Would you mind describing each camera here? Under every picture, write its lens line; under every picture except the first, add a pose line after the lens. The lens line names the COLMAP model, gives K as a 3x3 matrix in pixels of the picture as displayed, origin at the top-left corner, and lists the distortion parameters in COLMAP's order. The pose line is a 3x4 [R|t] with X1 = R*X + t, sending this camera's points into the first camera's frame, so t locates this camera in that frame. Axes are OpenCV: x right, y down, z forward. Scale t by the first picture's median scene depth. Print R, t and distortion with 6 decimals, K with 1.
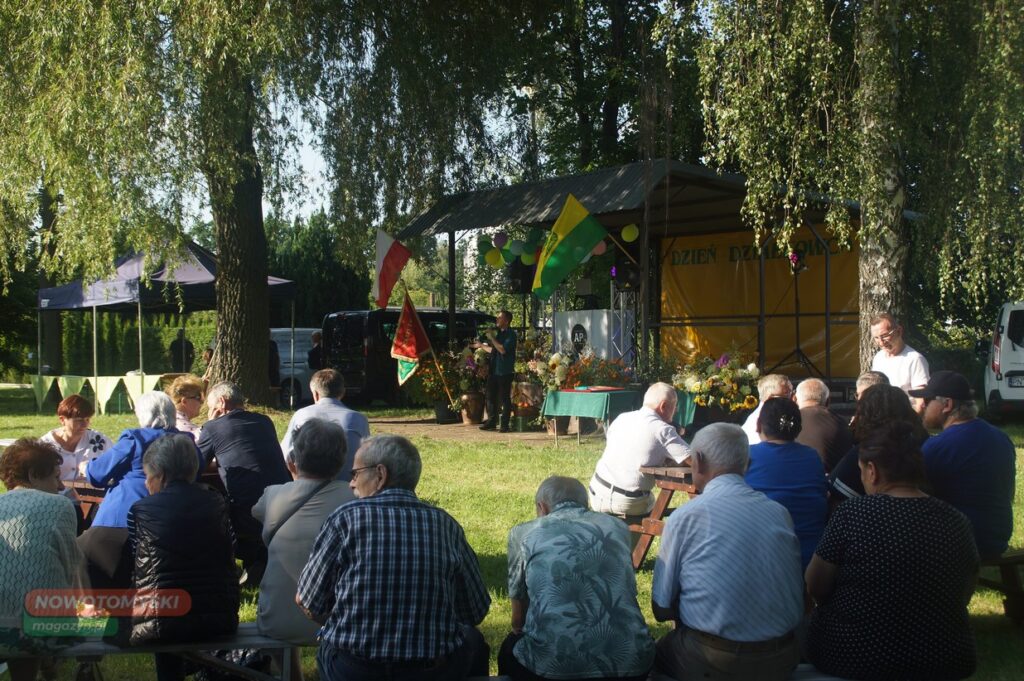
lens RADIAL K [[1452.4, 0, 508.6], [0, 1452.4, 359.1], [0, 0, 1]] dist [0.106821, -0.002512]
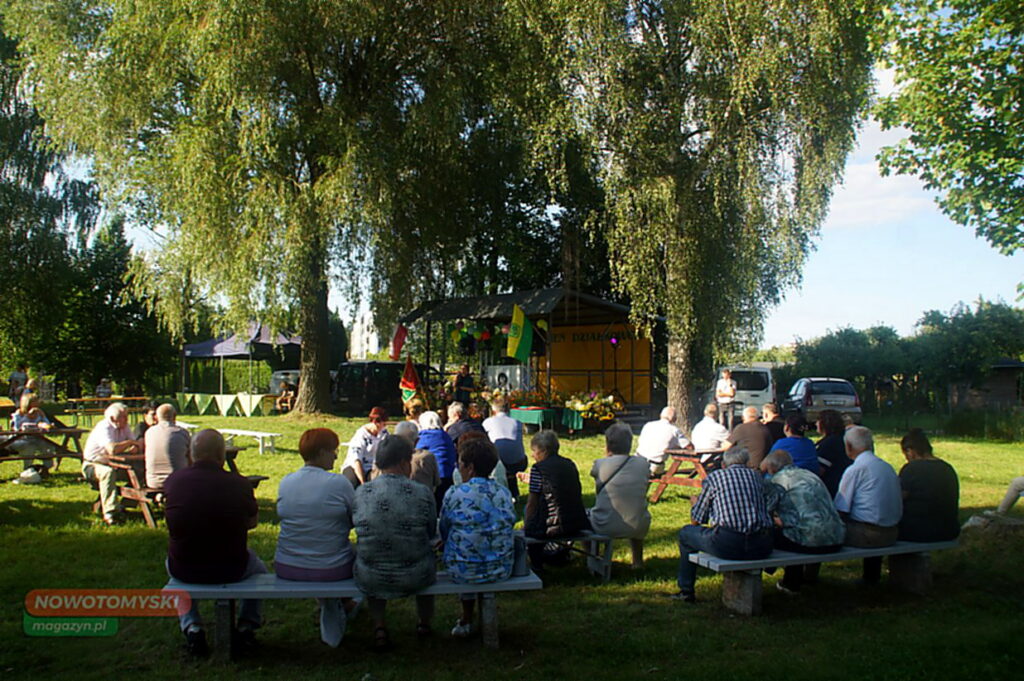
lens RADIAL K [[805.5, 0, 477.8], [0, 805.5, 343.9], [0, 0, 1]] dist [-0.165196, 0.110755]
pose [[0.988768, 0.028946, 0.146626, -0.160369], [-0.020546, 0.998077, -0.058485, -0.000071], [-0.148037, 0.054816, 0.987462, -0.017108]]
